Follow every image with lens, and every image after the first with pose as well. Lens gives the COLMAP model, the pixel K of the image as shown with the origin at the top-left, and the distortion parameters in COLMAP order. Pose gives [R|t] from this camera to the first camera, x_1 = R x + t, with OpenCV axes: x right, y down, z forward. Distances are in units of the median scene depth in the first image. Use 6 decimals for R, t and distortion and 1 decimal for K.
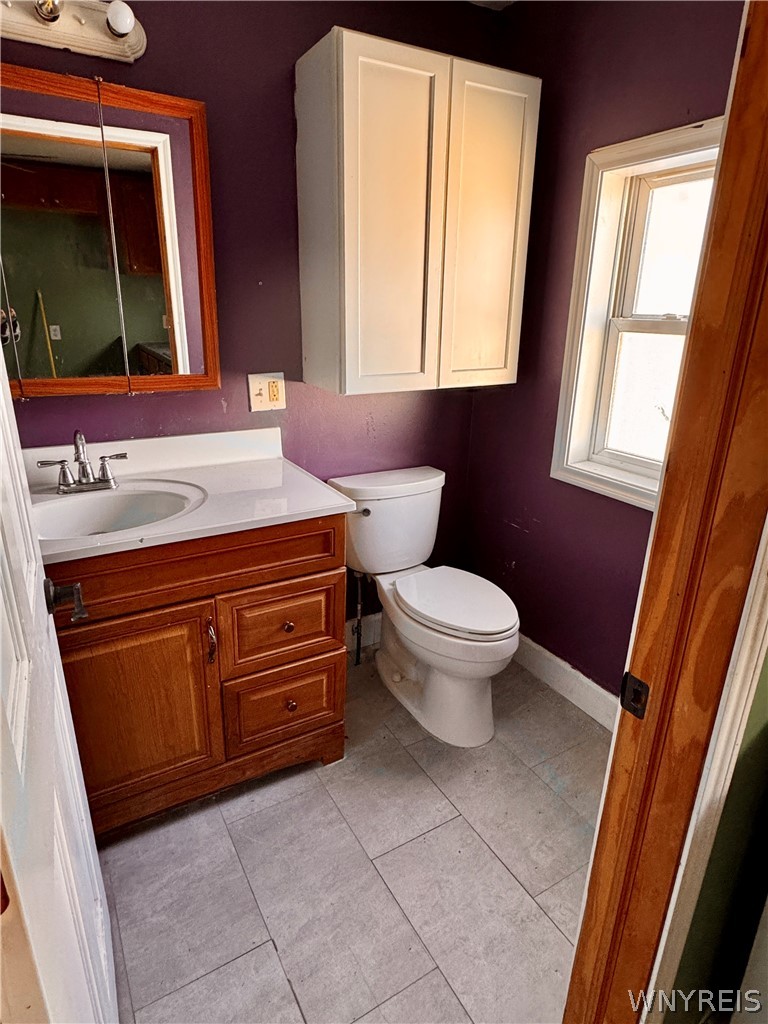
lens RADIAL K [[585.3, 0, 383.2], [0, 585.3, 508.0], [0, 0, 1]] dist [-0.004869, -0.000465]
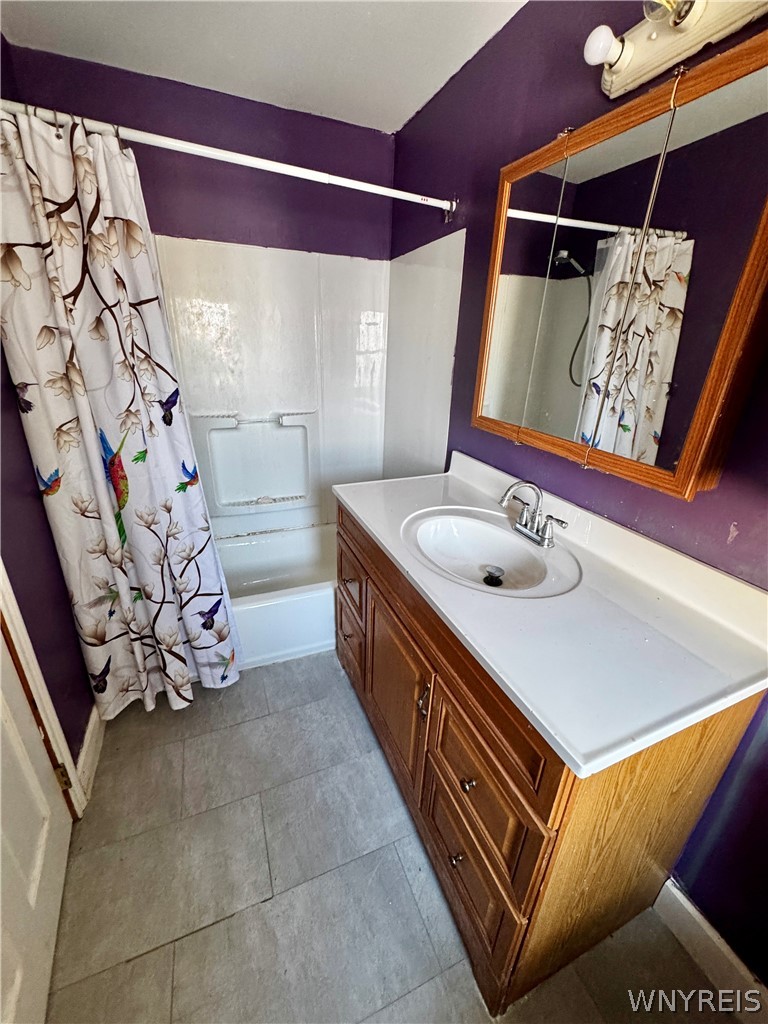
lens RADIAL K [[411.0, 0, 384.5], [0, 411.0, 511.9], [0, 0, 1]] dist [0.001119, 0.000195]
pose [[-0.130545, 0.363882, -0.922252, 0.208707], [-0.360084, 0.849291, 0.386064, -0.262168], [0.923741, 0.382486, 0.020158, 0.710985]]
